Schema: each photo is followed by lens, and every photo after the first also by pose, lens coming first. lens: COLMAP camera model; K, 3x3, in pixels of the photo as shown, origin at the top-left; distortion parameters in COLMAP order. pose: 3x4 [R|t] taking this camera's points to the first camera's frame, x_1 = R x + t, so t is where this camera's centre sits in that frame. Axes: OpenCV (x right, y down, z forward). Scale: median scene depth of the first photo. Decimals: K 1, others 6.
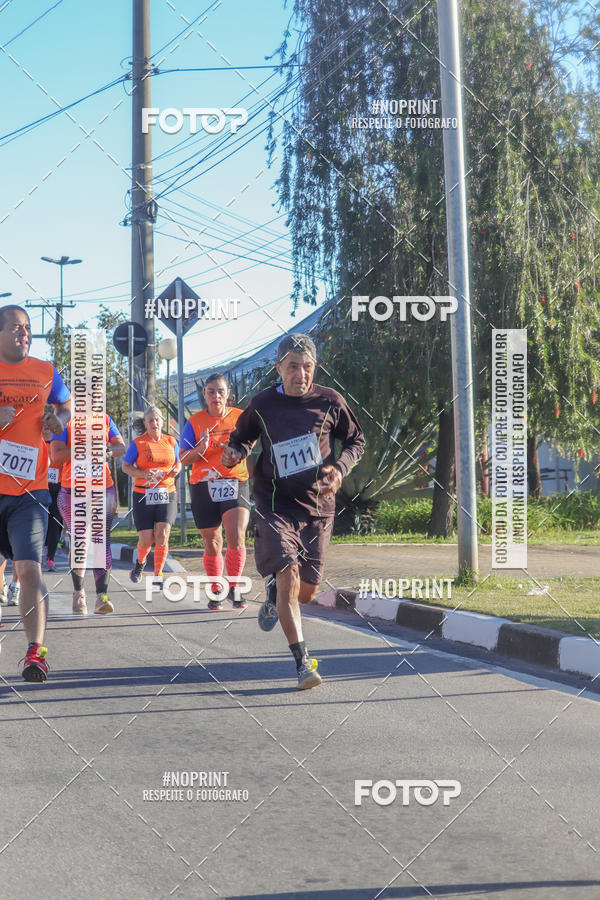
lens RADIAL K [[2071.2, 0, 338.0], [0, 2071.2, 416.1], [0, 0, 1]] dist [0.204714, 0.270768]
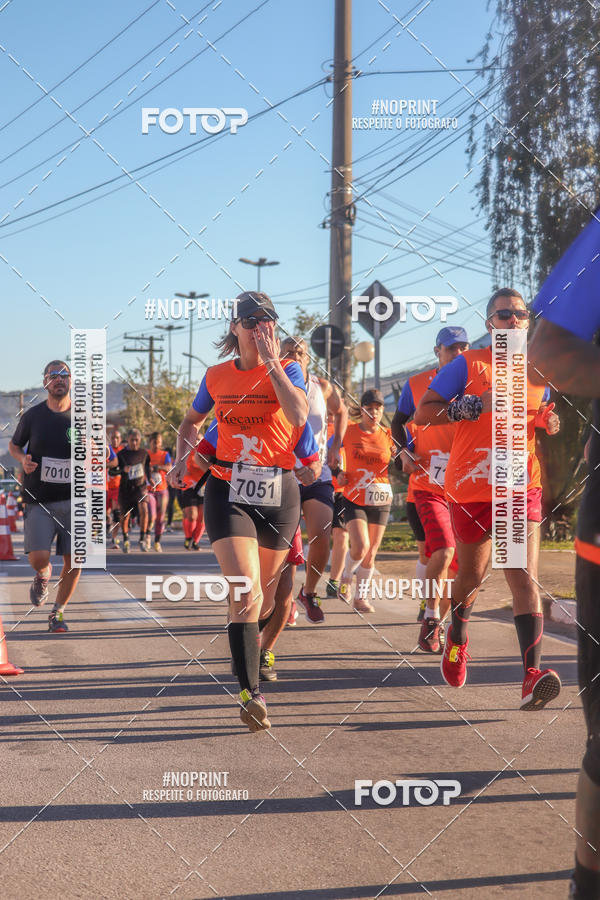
lens RADIAL K [[2076.9, 0, 253.2], [0, 2076.9, 416.1], [0, 0, 1]] dist [0.167356, 0.725034]
pose [[0.999733, 0.014869, -0.017660, -0.117209], [-0.014857, 0.999889, 0.000799, -0.001299], [0.017670, -0.000536, 0.999844, -0.002744]]
